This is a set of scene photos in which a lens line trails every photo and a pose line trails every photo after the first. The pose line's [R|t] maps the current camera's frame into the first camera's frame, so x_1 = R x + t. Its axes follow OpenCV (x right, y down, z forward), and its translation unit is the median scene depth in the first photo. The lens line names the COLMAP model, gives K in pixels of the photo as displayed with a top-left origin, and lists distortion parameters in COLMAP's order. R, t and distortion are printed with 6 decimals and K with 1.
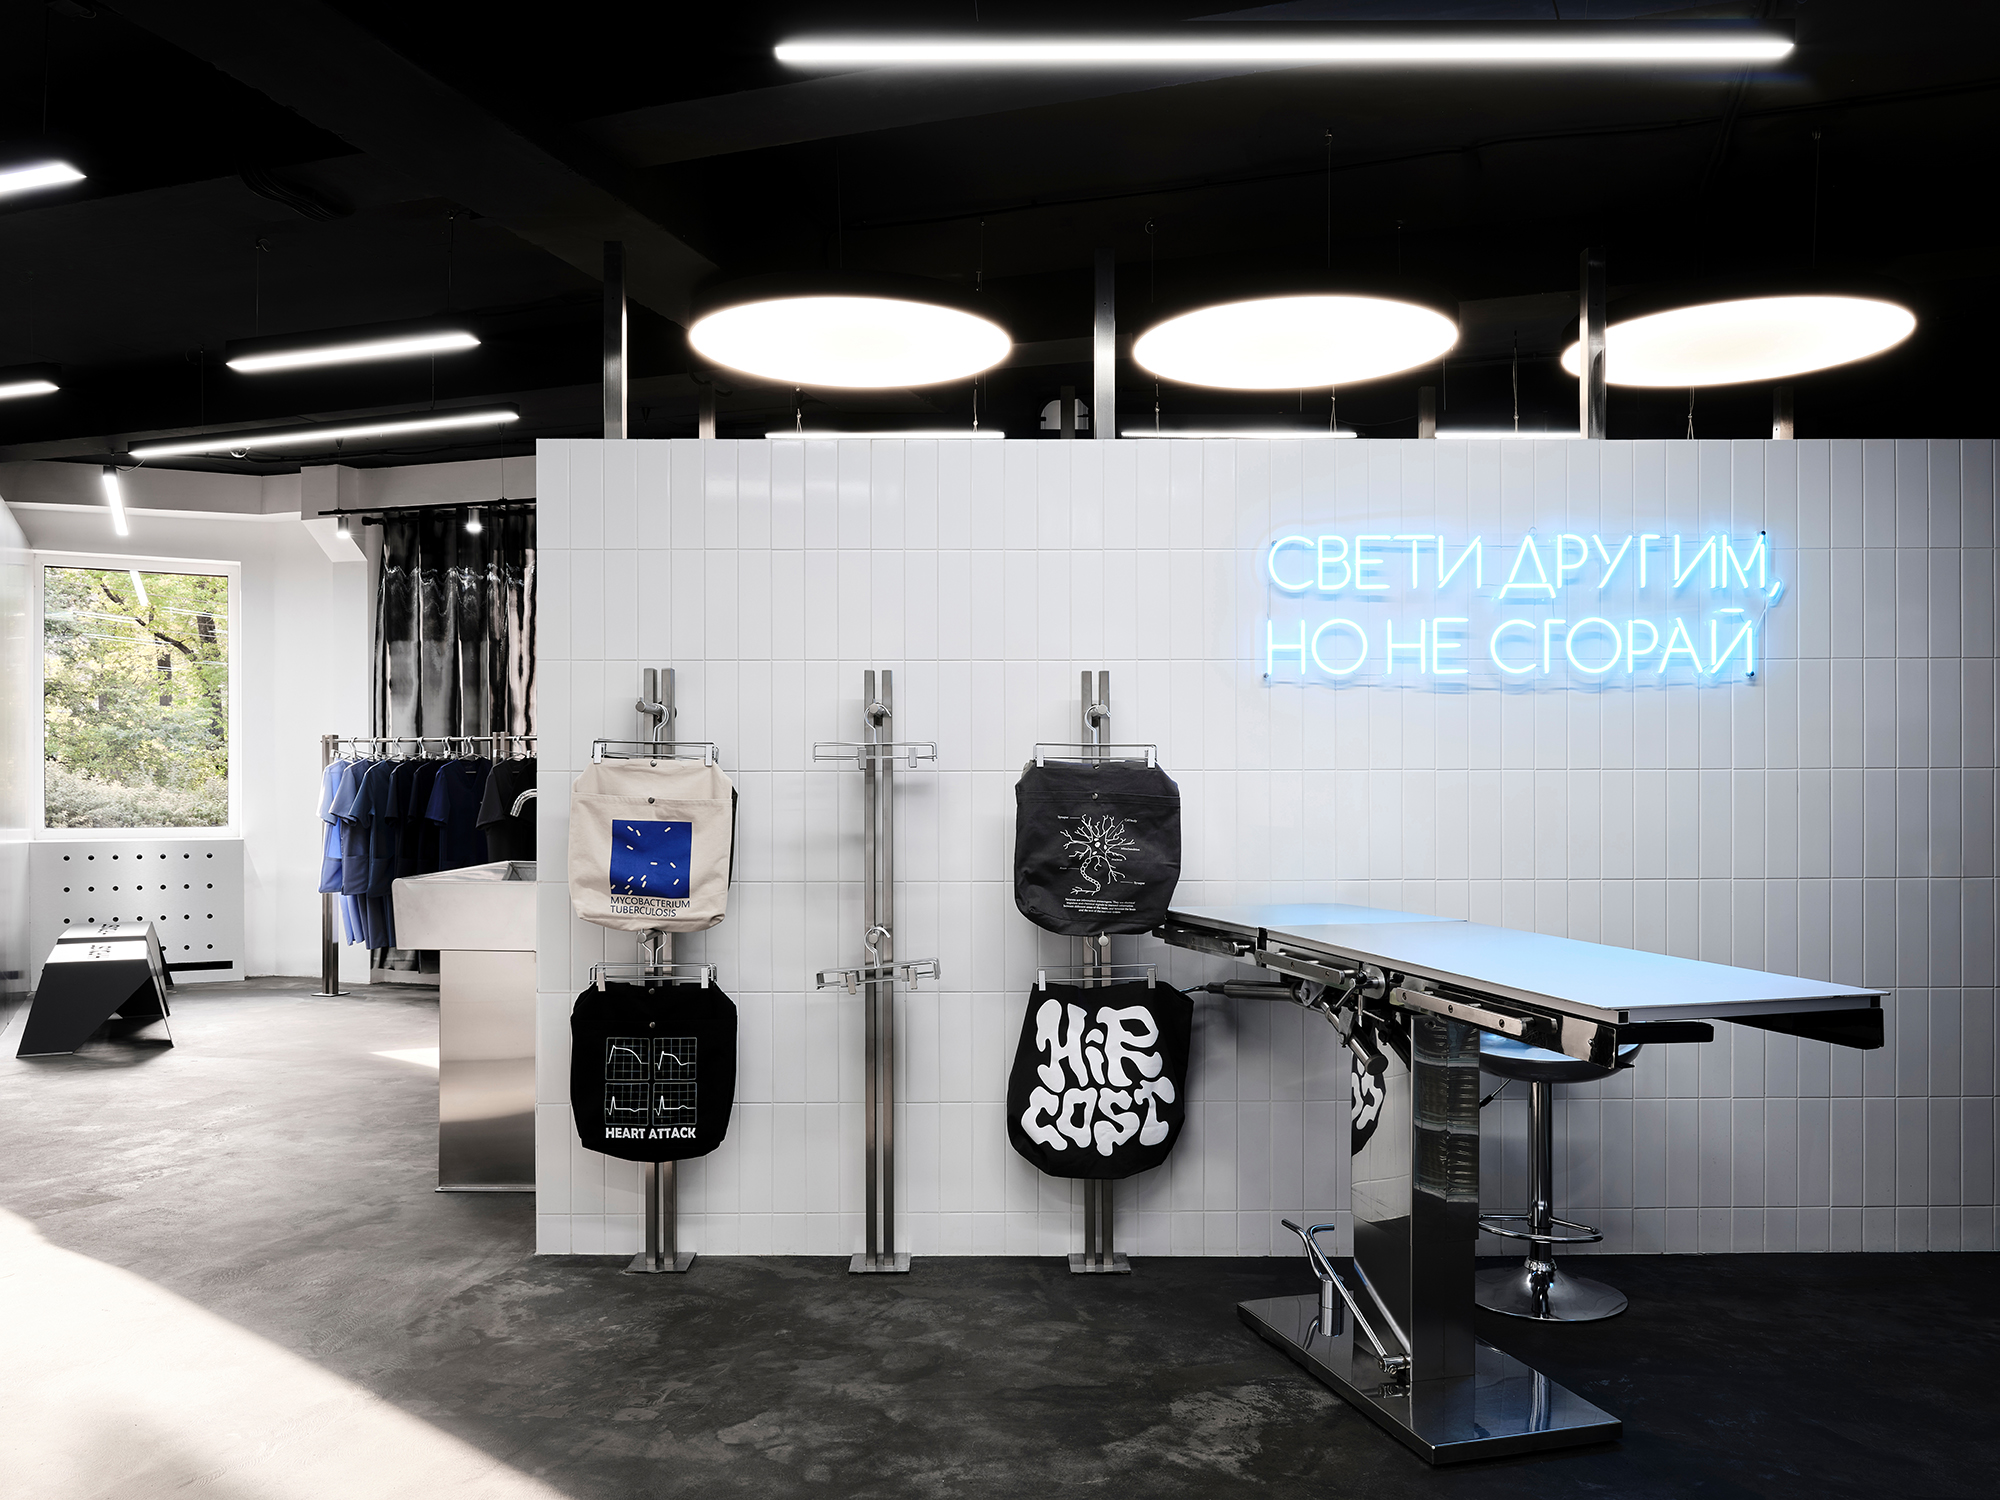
lens RADIAL K [[1490.7, 0, 1002.1], [0, 1490.7, 774.2], [0, 0, 1]] dist [-0.003614, -0.002488]
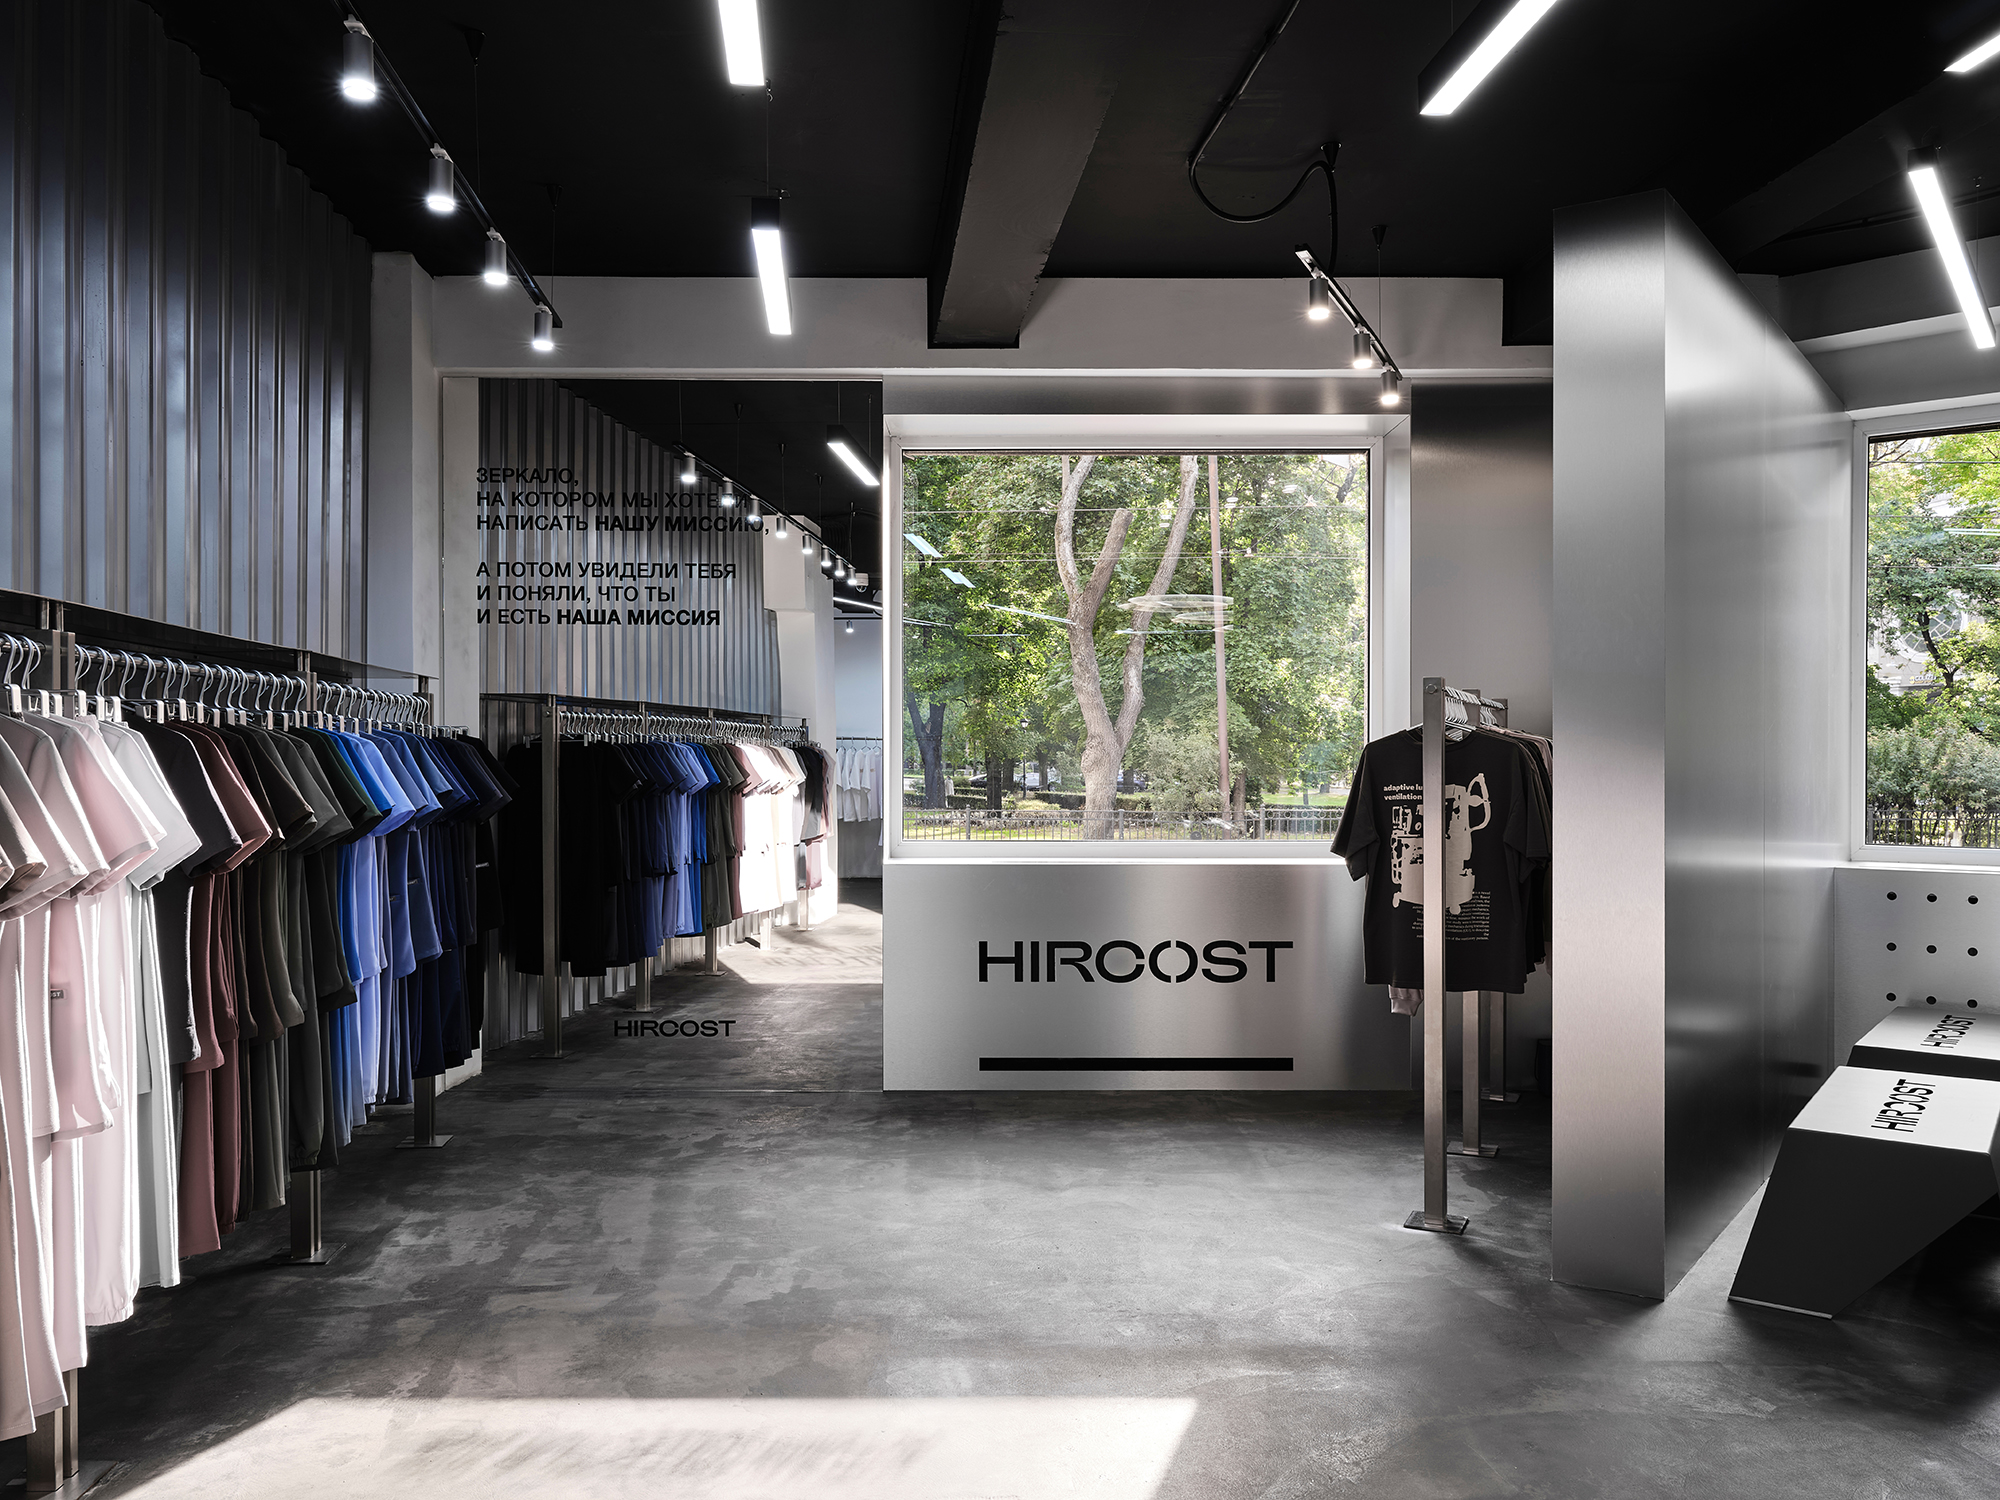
lens RADIAL K [[1490.7, 0, 1002.1], [0, 1490.7, 774.2], [0, 0, 1]] dist [-0.003614, -0.002488]
pose [[0.403045, 0.007460, -0.915150, -0.206884], [0.010414, 0.999865, 0.012738, -0.006055], [0.915121, -0.014665, 0.402913, 0.404005]]
